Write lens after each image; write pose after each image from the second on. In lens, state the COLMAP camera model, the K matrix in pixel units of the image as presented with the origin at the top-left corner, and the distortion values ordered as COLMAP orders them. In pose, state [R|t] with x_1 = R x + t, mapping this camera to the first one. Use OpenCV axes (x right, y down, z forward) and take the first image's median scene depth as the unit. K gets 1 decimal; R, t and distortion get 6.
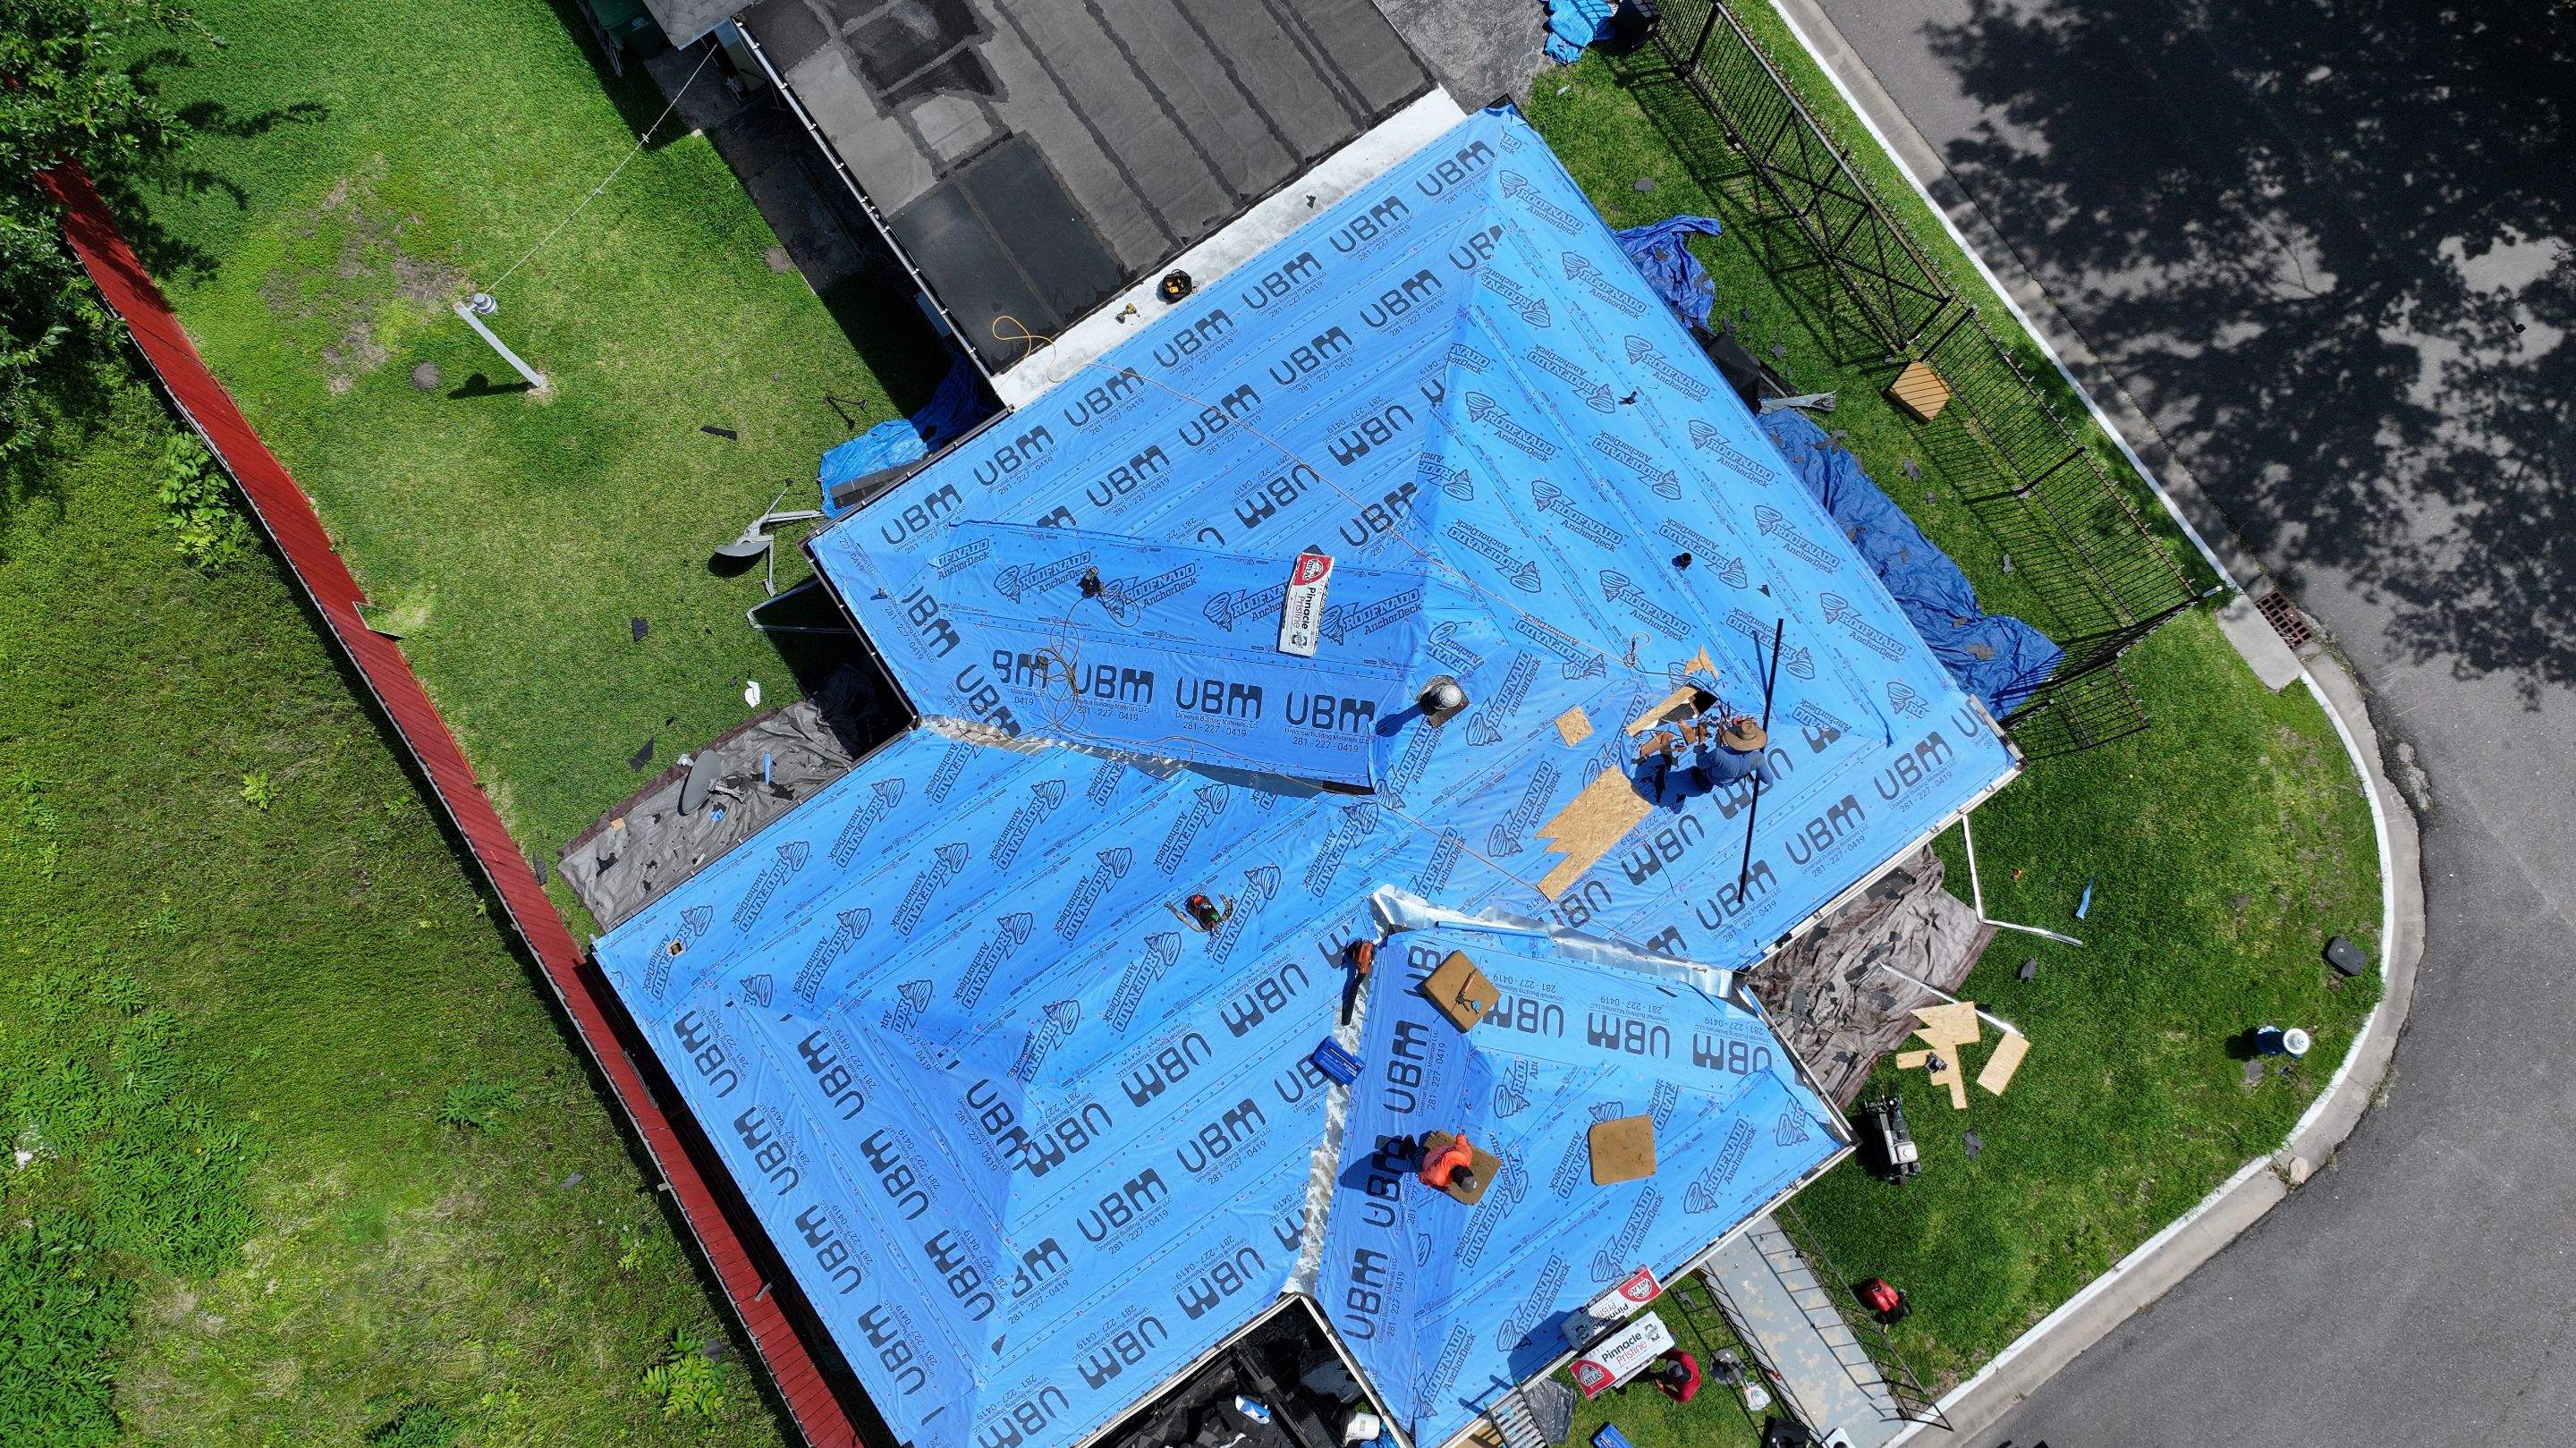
lens RADIAL K [[1804.0, 0, 1290.9], [0, 1804.0, 710.5], [0, 0, 1]] dist [0.005737, 0.006656]
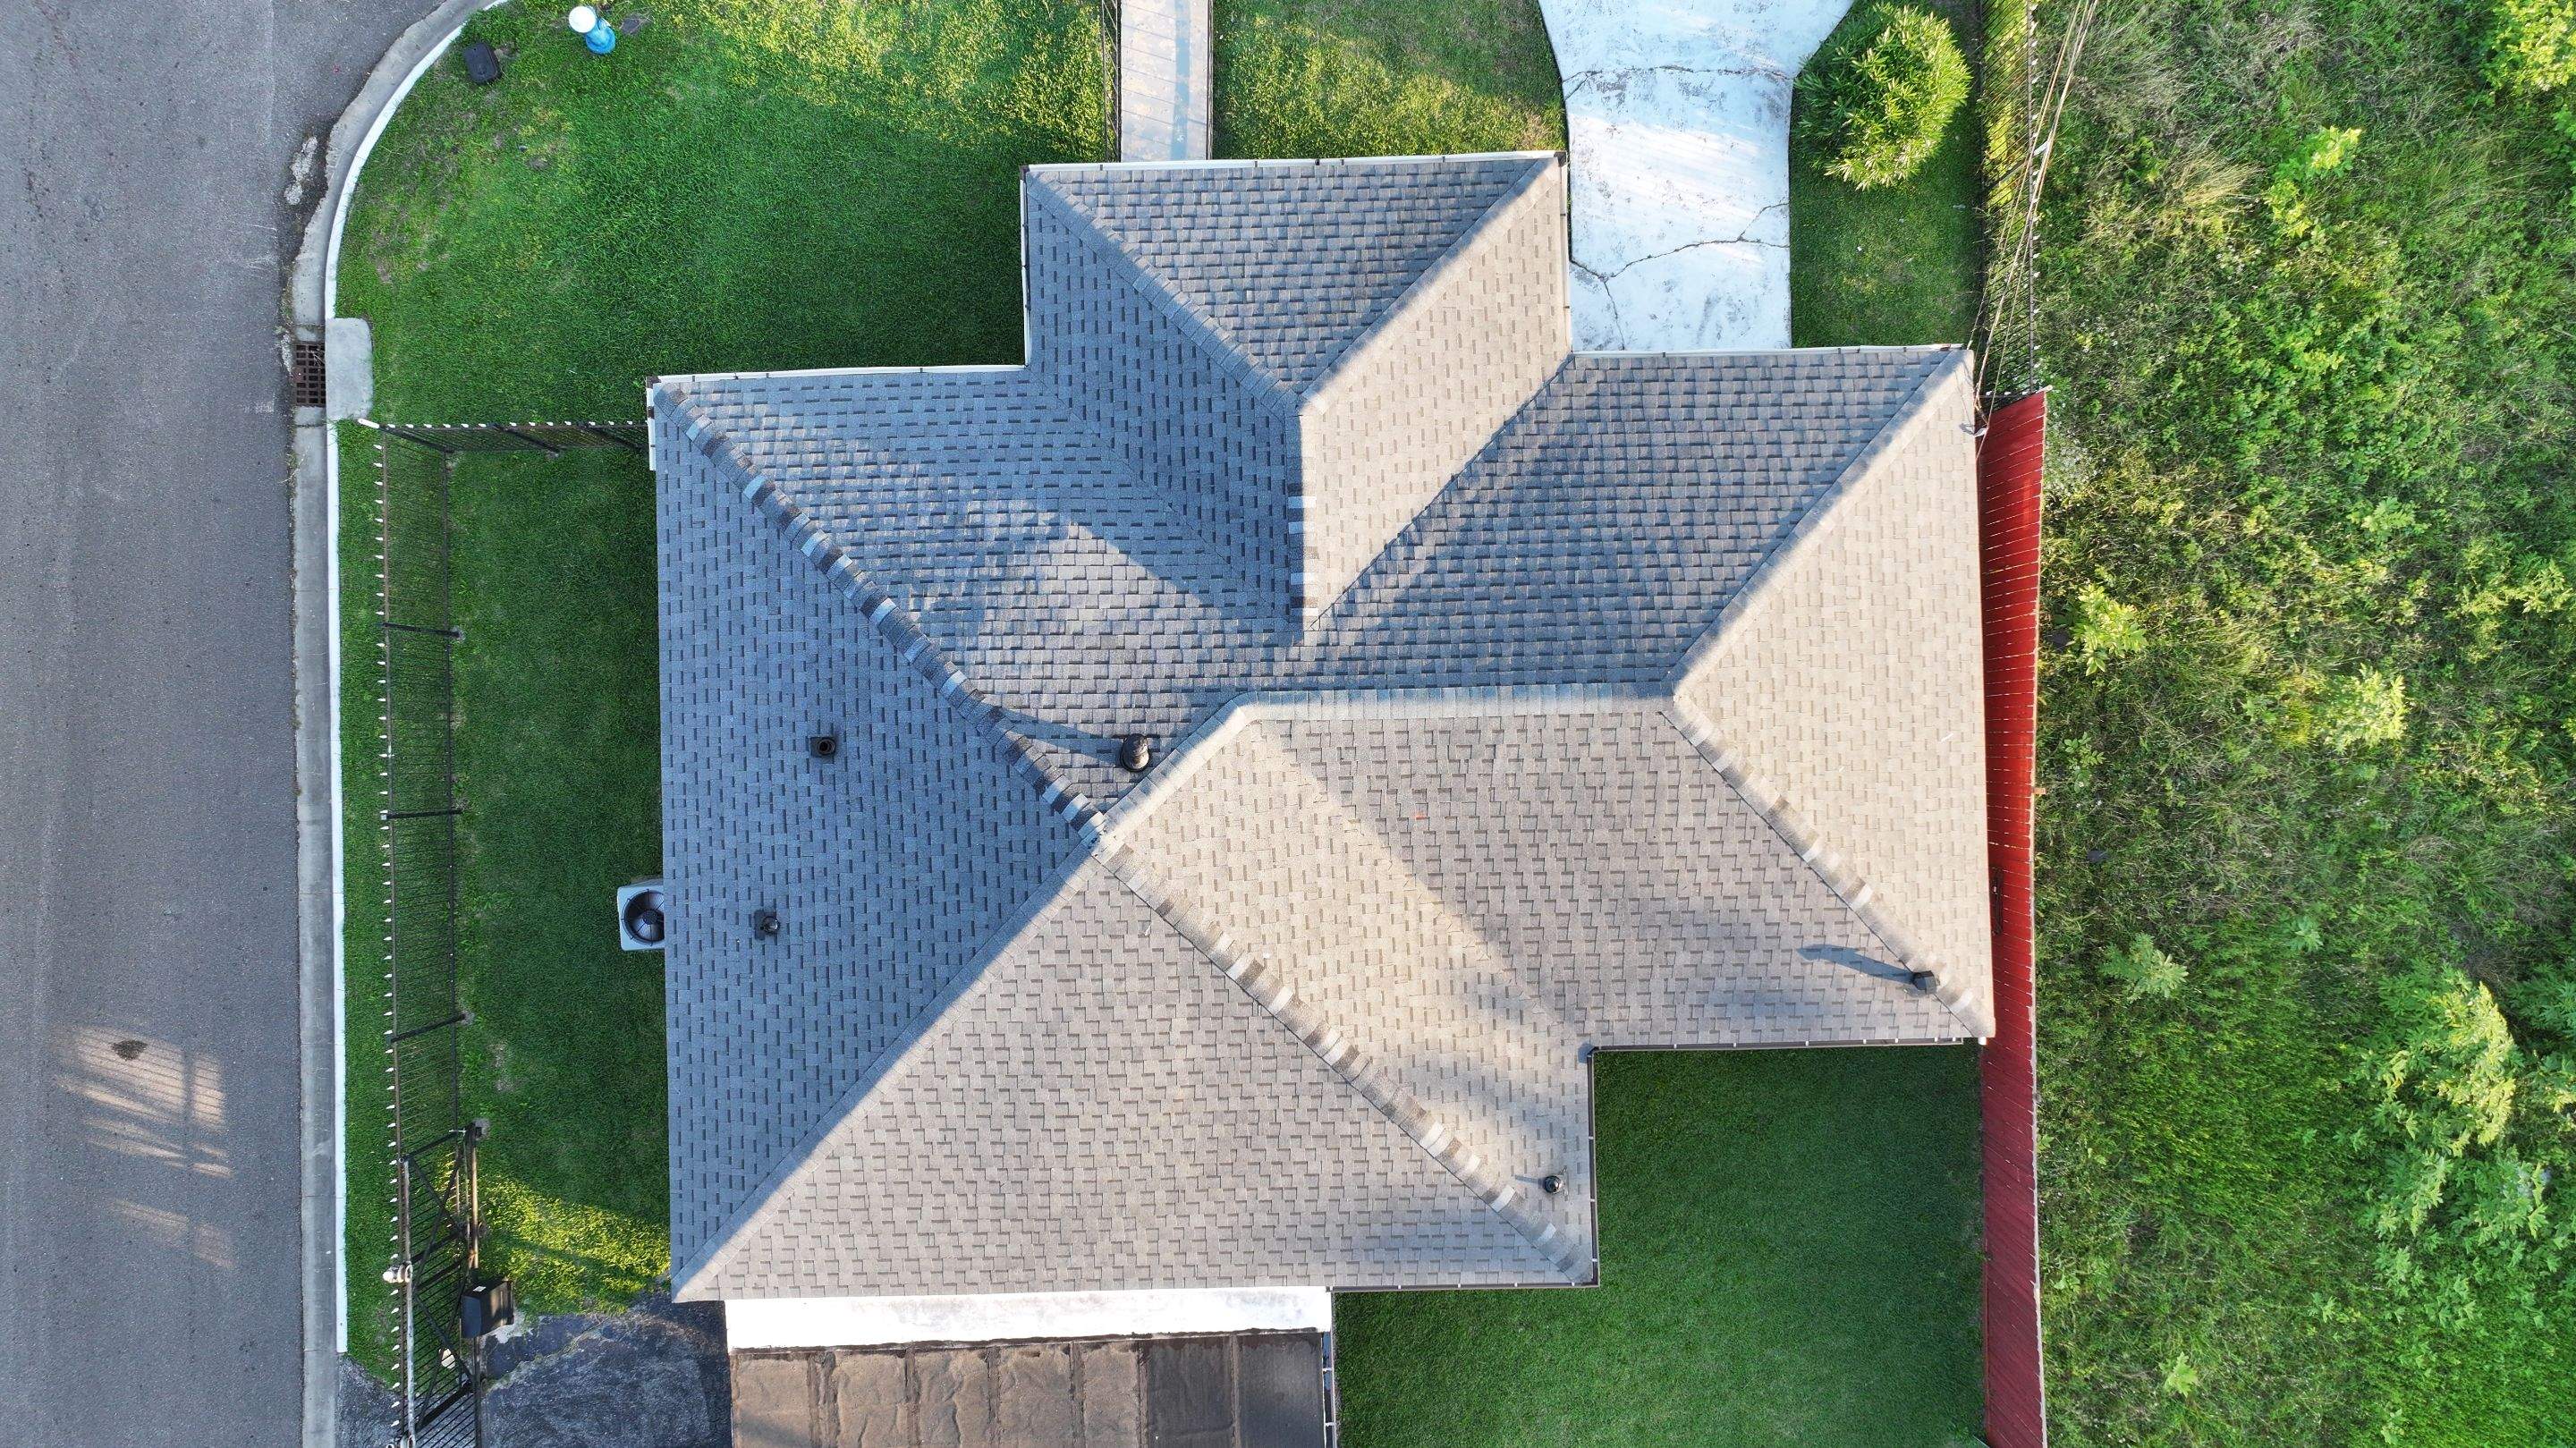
lens RADIAL K [[1804.0, 0, 1285.7], [0, 1804.0, 710.4], [0, 0, 1]] dist [0.005737, 0.006656]
pose [[-0.836119, -0.548545, -0.001787, 0.029663], [0.539433, -0.822813, 0.178858, -0.105977], [-0.099582, 0.148583, 0.983873, 0.046859]]
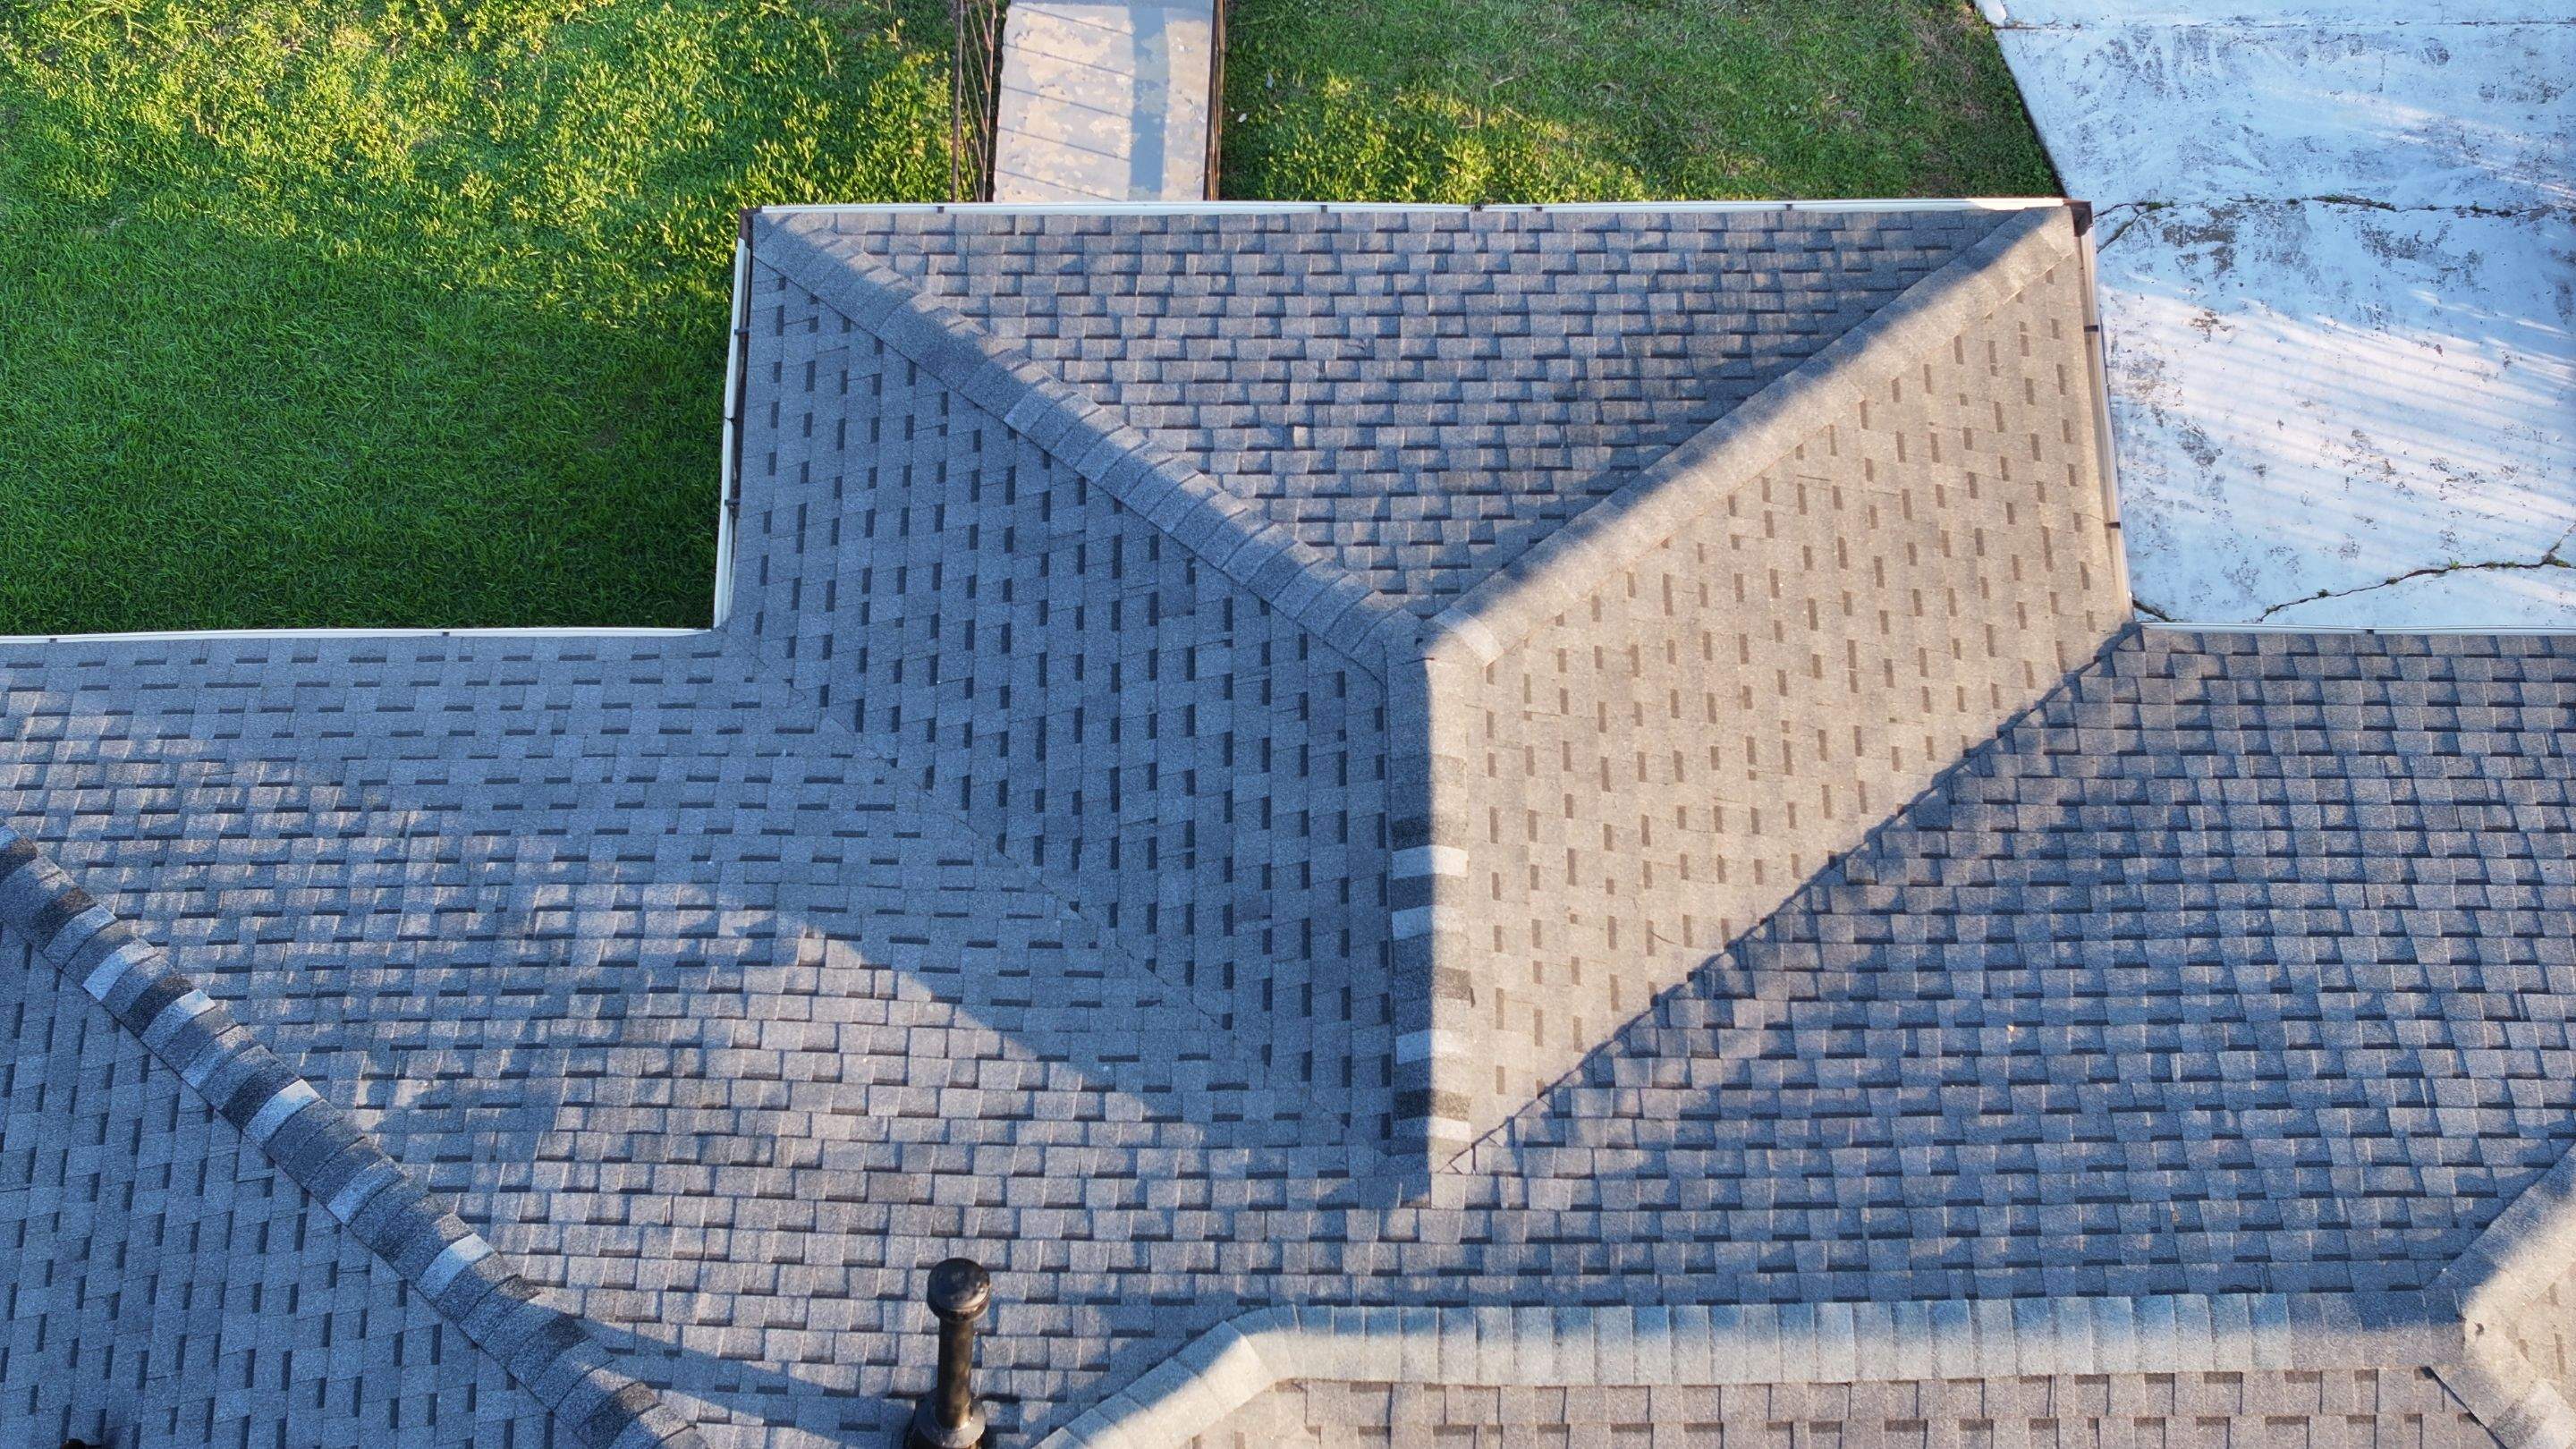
lens RADIAL K [[5114.0, 0, 1291.1], [0, 5114.0, 727.3], [0, 0, 1]] dist [-0.148792, 0.000000]
pose [[-0.822181, -0.497385, 0.276816, -0.156784], [0.561114, -0.626366, 0.541124, -0.376568], [-0.095759, 0.600228, 0.794076, 0.150813]]
